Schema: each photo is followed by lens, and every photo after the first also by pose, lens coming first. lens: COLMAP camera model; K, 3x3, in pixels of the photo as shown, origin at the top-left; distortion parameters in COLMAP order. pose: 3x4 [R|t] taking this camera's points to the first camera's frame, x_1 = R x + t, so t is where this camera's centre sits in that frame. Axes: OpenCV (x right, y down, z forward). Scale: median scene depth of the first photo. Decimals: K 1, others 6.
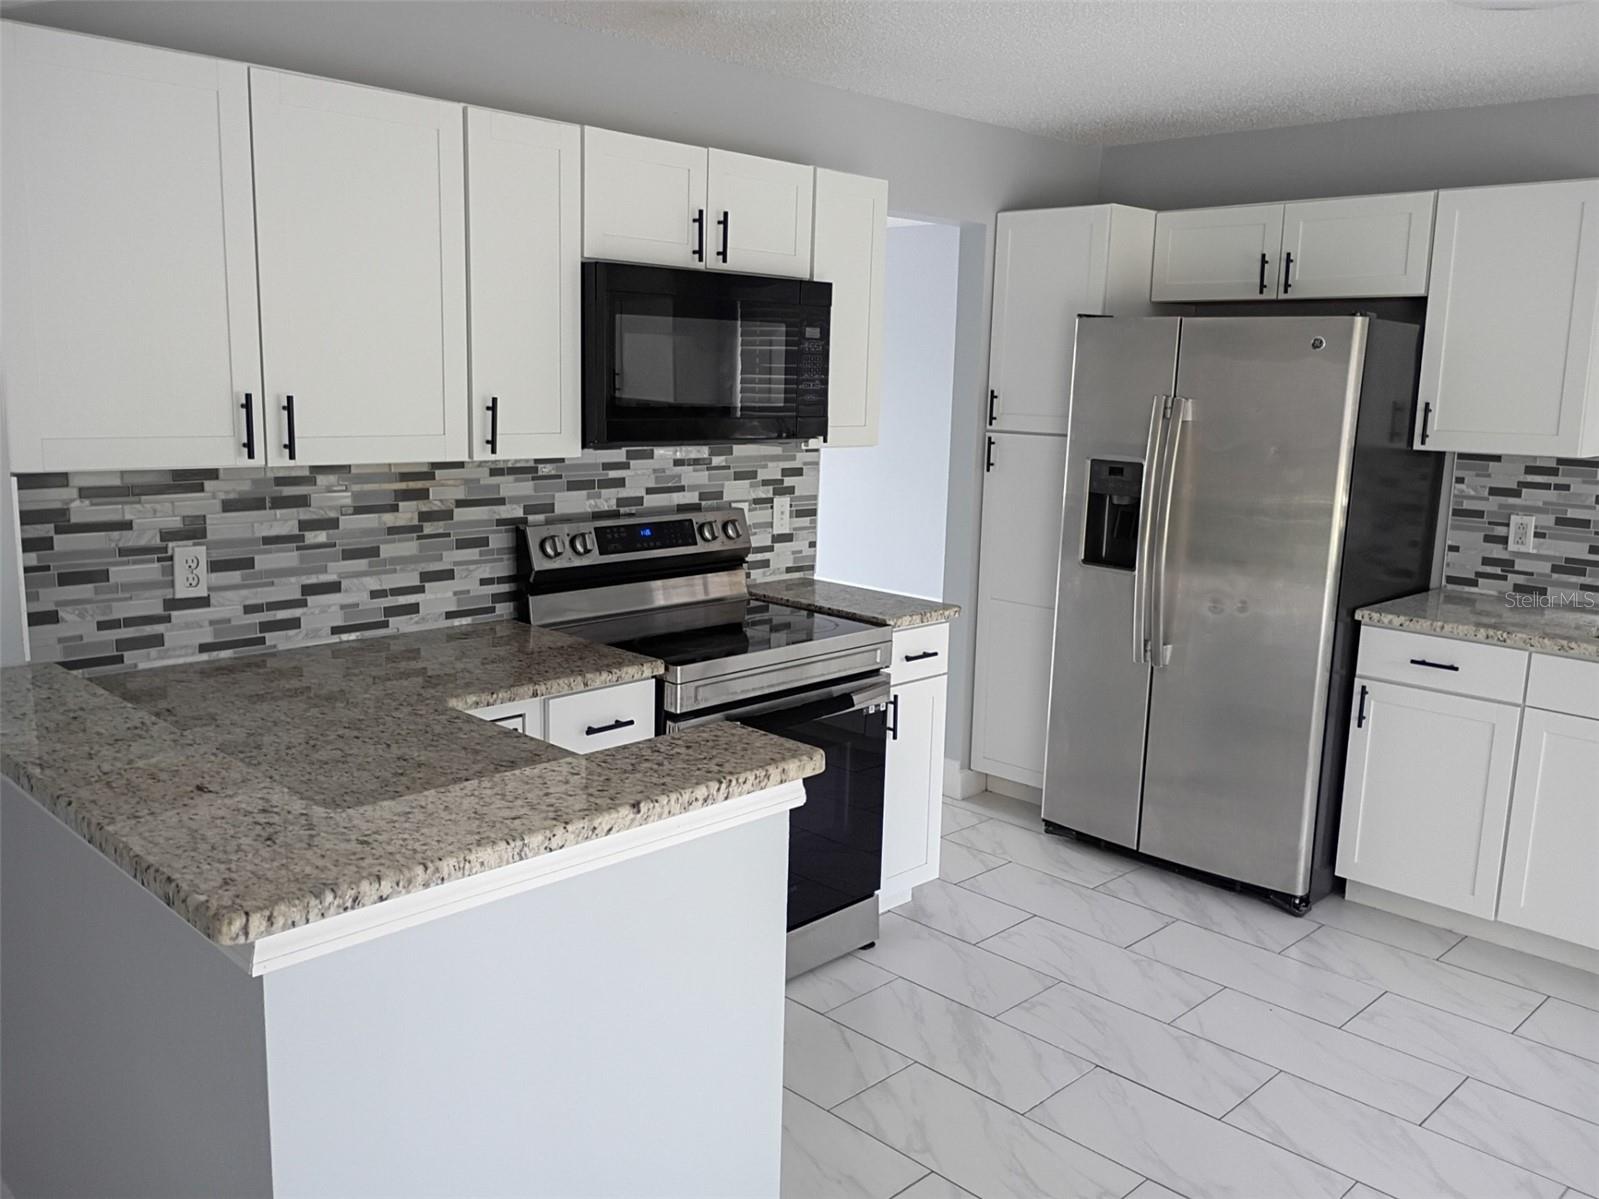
lens RADIAL K [[1327.5, 0, 799.5], [0, 1327.5, 599.5], [0, 0, 1]] dist [0.012058, 0.006771]
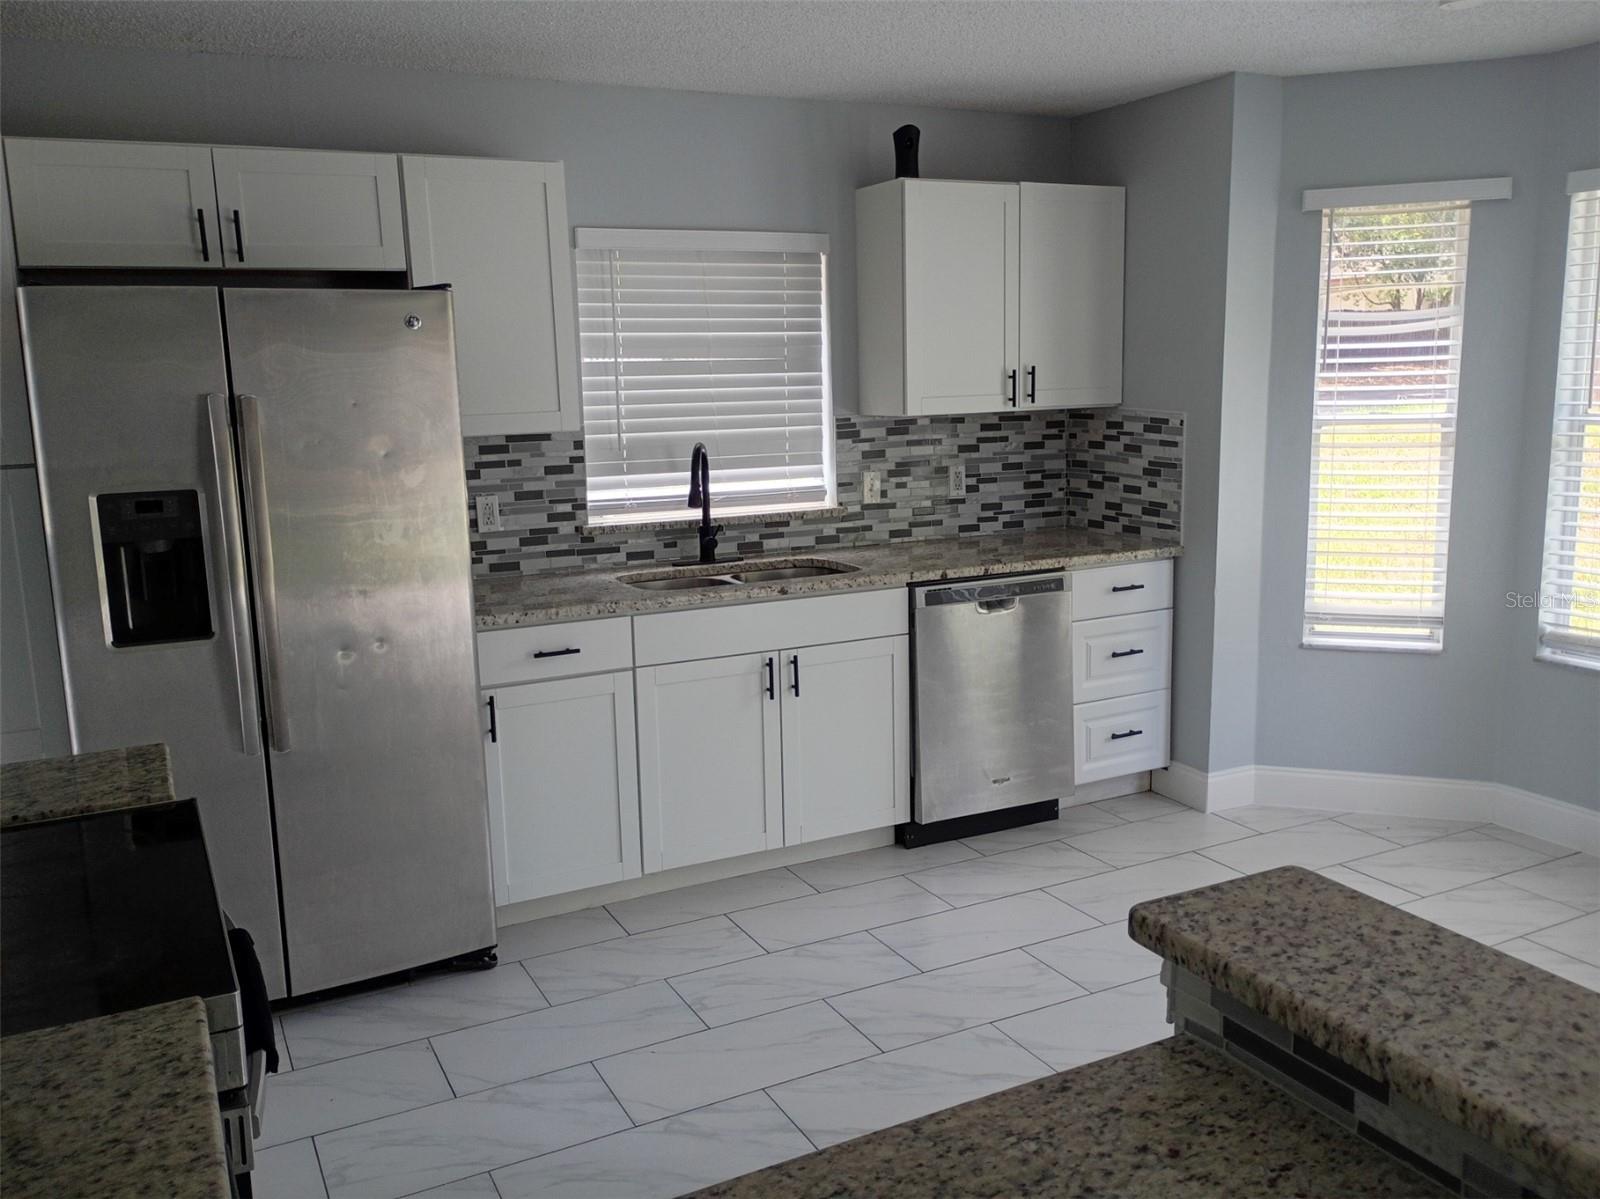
lens RADIAL K [[1324.0, 0, 799.4], [0, 1324.0, 593.0], [0, 0, 1]] dist [0.028332, -0.009709]
pose [[0.301188, -0.194510, 0.933516, -0.363459], [0.194061, 0.970990, 0.139706, -0.094045], [-0.933609, 0.139081, 0.330197, 0.508434]]
